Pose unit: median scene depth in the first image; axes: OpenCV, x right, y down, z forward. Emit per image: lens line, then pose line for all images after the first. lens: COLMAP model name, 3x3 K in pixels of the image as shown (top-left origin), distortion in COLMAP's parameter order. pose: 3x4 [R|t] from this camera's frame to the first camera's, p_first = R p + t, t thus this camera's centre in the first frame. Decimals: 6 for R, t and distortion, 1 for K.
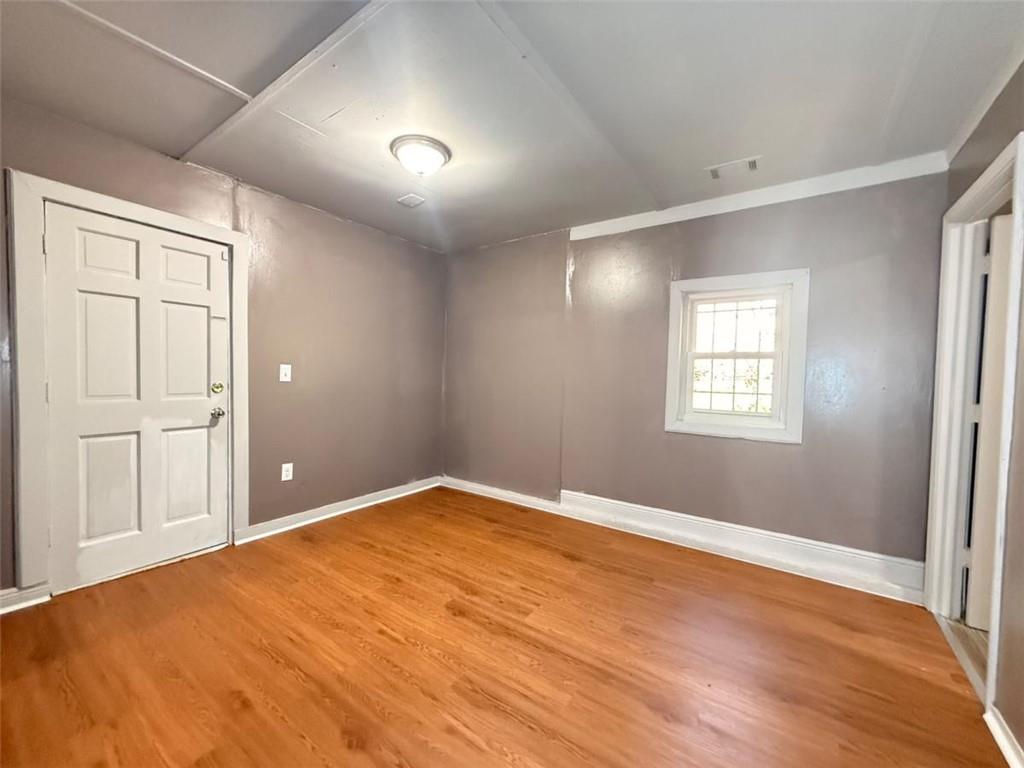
lens RADIAL K [[406.3, 0, 509.2], [0, 406.3, 386.8], [0, 0, 1]] dist [-0.002513, -0.000400]
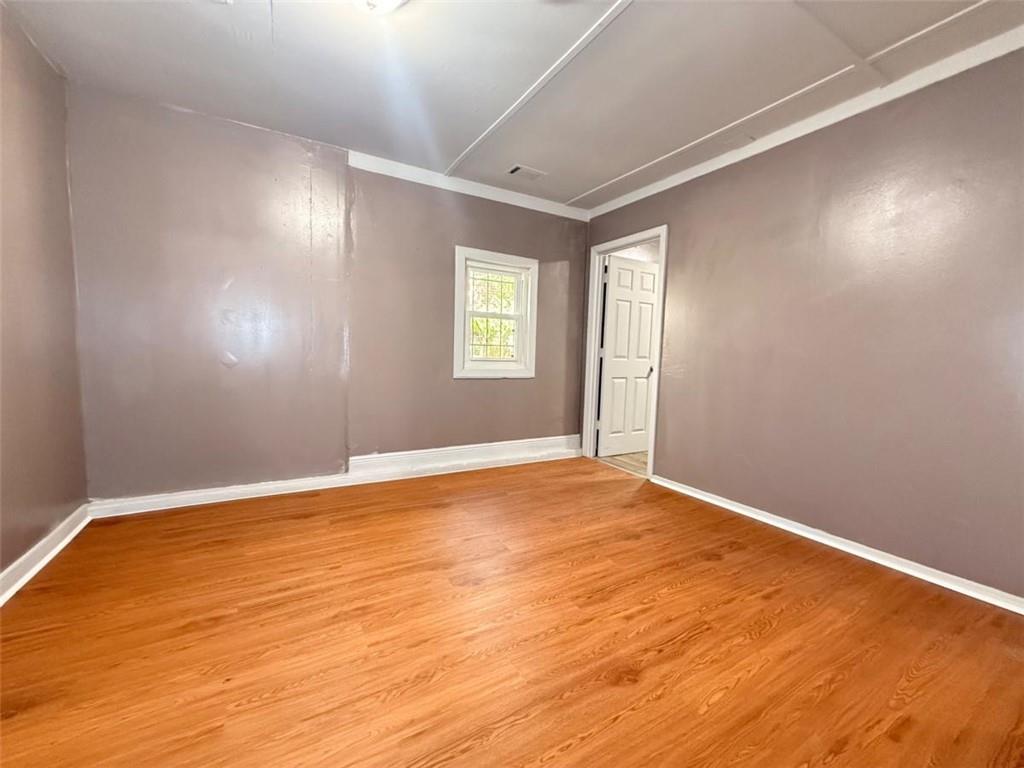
lens RADIAL K [[406.3, 0, 509.2], [0, 406.3, 386.8], [0, 0, 1]] dist [-0.002513, -0.000400]
pose [[0.424157, -0.091450, 0.900959, -0.678858], [0.011035, 0.995336, 0.095835, 0.028769], [-0.905522, -0.030707, 0.423188, 0.435118]]
